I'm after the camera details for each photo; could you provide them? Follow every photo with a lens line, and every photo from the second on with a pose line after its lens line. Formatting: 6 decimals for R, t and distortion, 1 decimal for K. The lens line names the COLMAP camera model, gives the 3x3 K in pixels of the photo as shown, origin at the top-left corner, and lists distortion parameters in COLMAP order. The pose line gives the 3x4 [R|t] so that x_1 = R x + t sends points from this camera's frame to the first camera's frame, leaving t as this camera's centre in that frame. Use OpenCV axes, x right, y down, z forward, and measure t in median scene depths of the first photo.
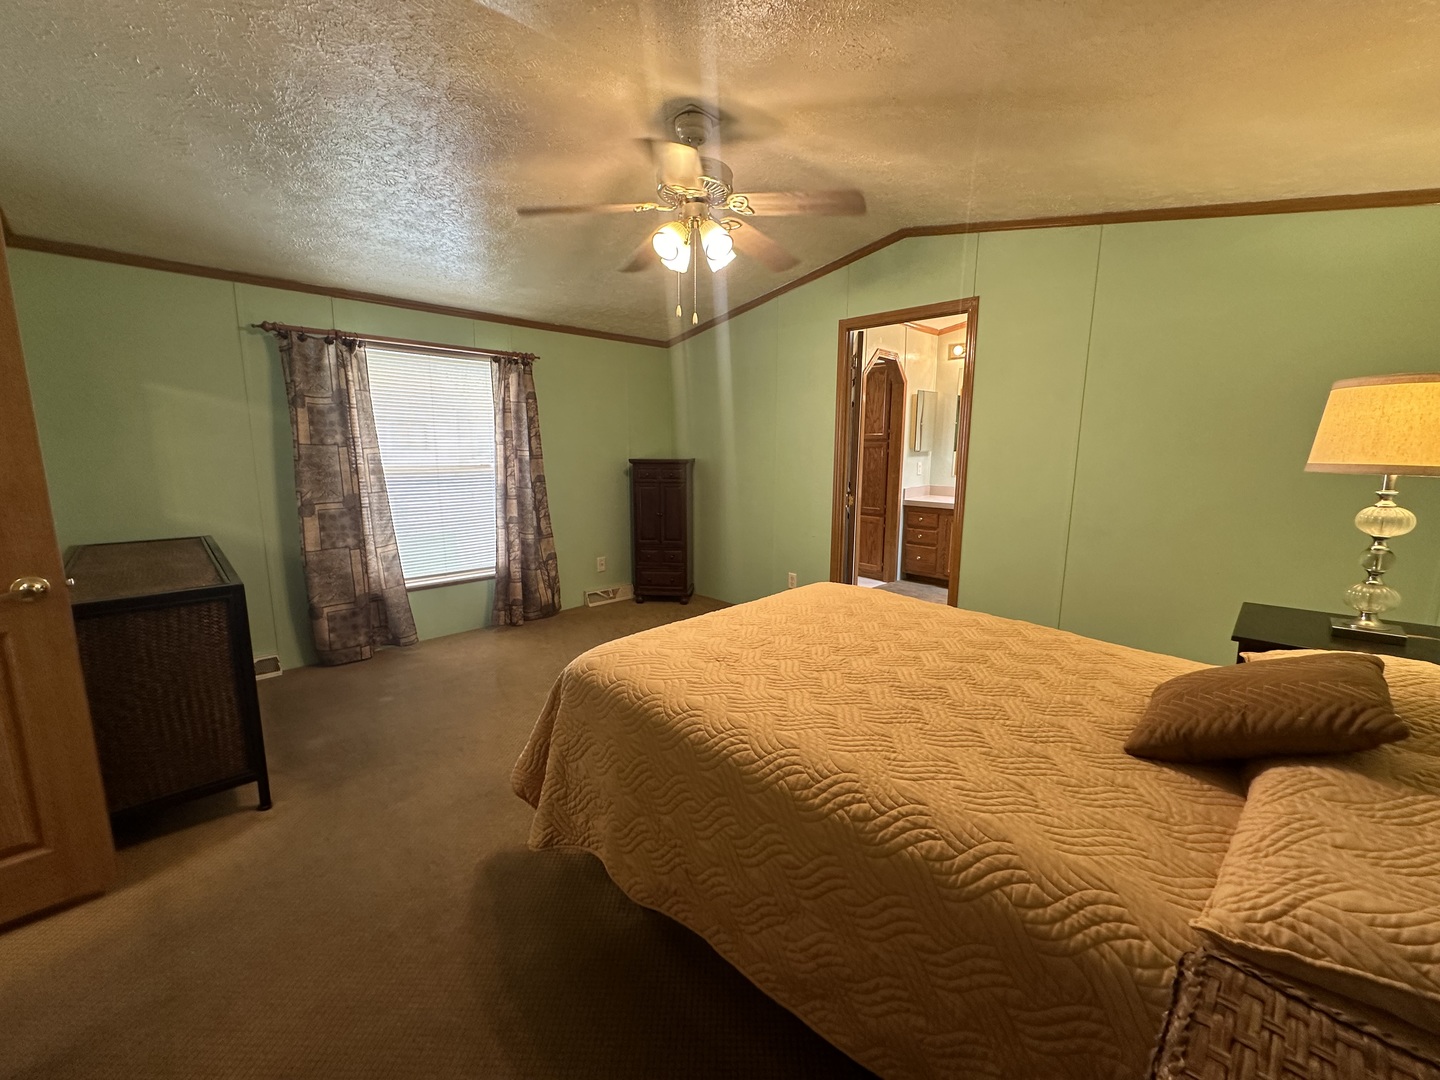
lens RADIAL K [[577.1, 0, 720.1], [0, 577.1, 541.0], [0, 0, 1]] dist [-0.003394, 0.000886]
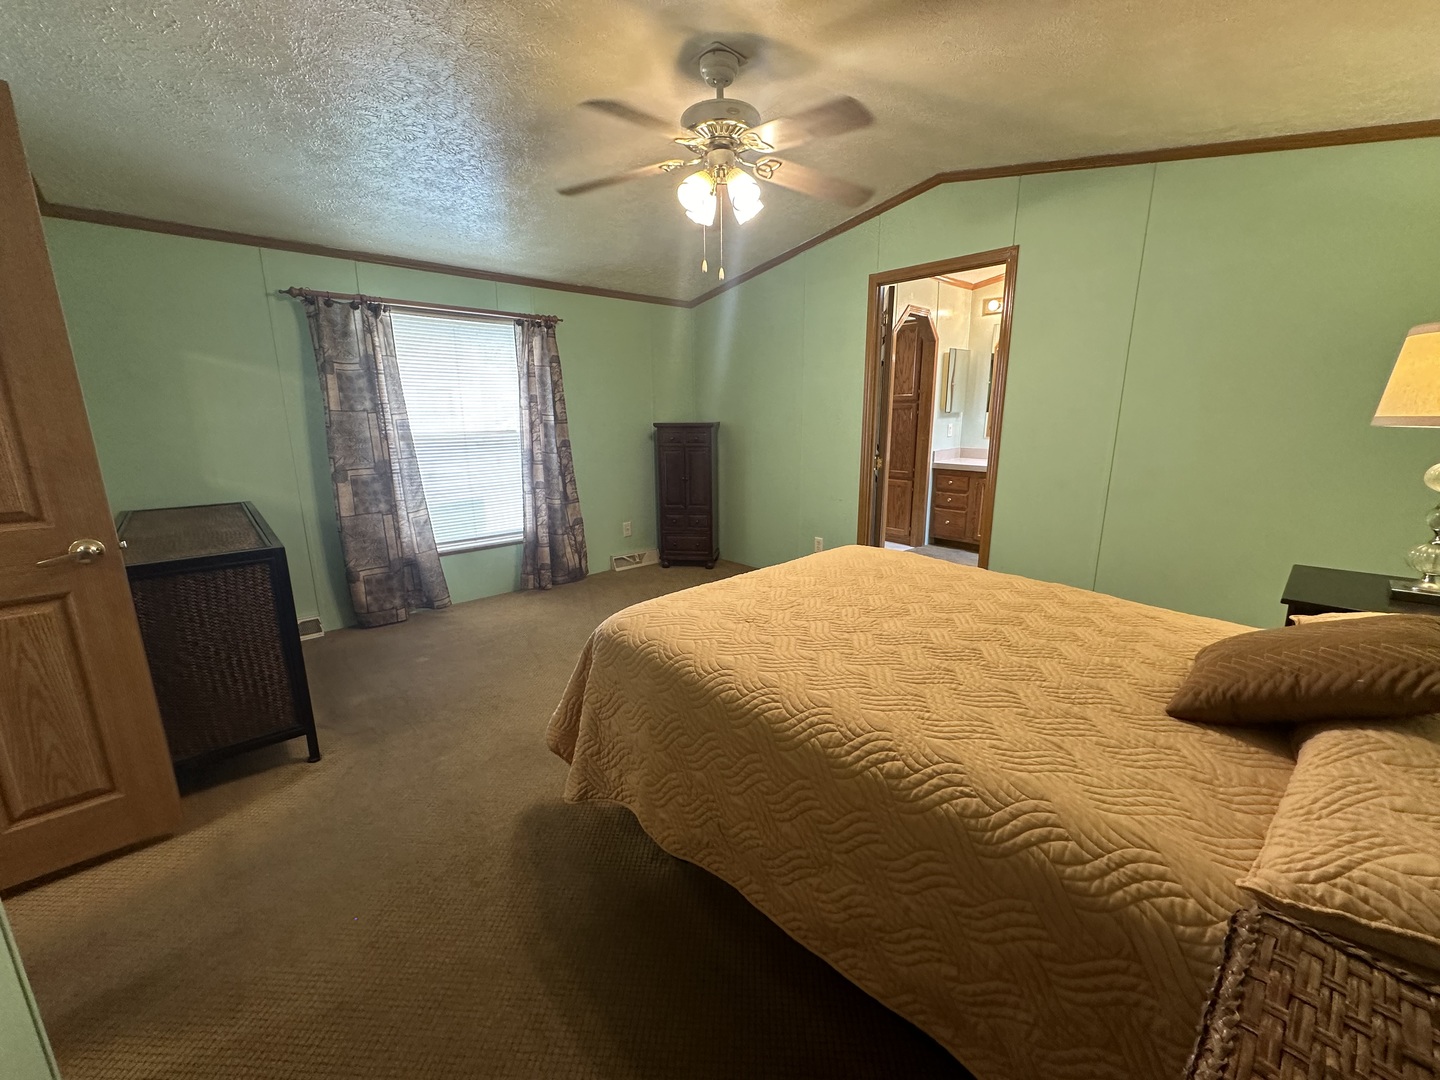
lens RADIAL K [[577.1, 0, 719.5], [0, 577.1, 541.6], [0, 0, 1]] dist [-0.003394, 0.000886]
pose [[0.999155, -0.001915, -0.041056, -0.009861], [0.004339, 0.998247, 0.059029, 0.008323], [0.040871, -0.059157, 0.997412, 0.007323]]
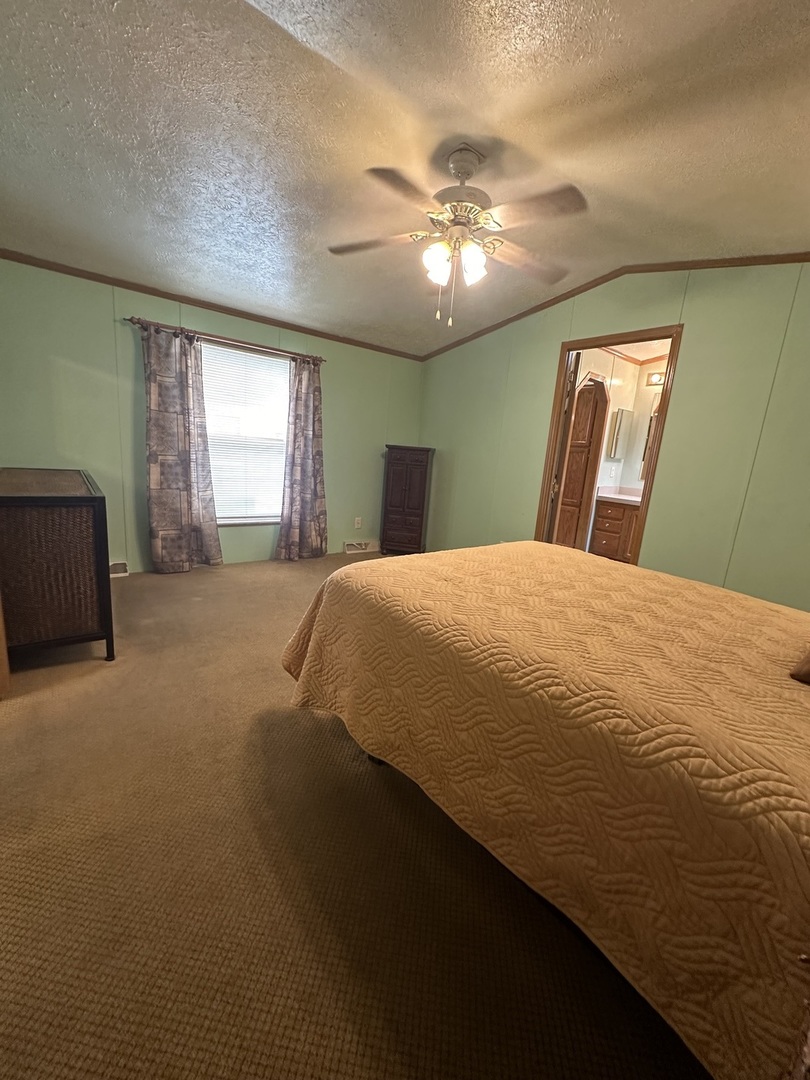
lens RADIAL K [[432.8, 0, 403.7], [0, 432.8, 542.6], [0, 0, 1]] dist [-0.003394, 0.000886]
pose [[0.991351, 0.094010, -0.091566, -0.015027], [-0.090236, 0.994924, 0.044528, 0.080320], [0.095288, -0.035880, 0.994803, 0.038335]]
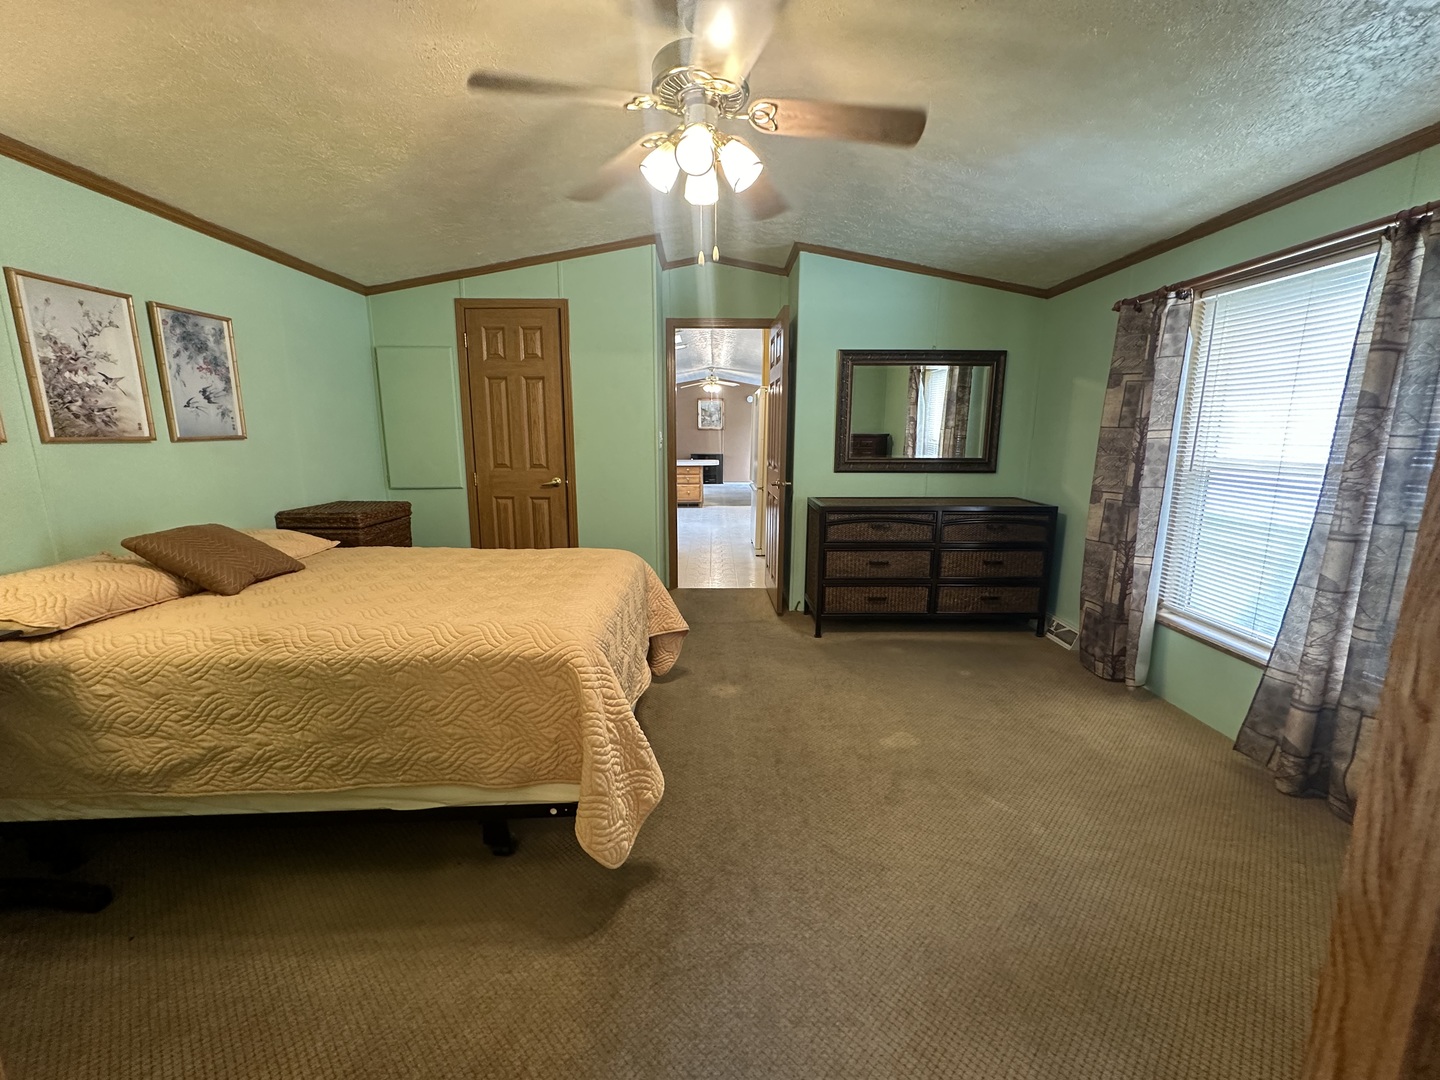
lens RADIAL K [[577.1, 0, 722.5], [0, 577.1, 542.6], [0, 0, 1]] dist [-0.003394, 0.000886]
pose [[-0.712597, 0.131050, -0.689225, 0.687361], [-0.107247, 0.950505, 0.291613, -0.338744], [0.693328, 0.281720, -0.663272, 2.145686]]
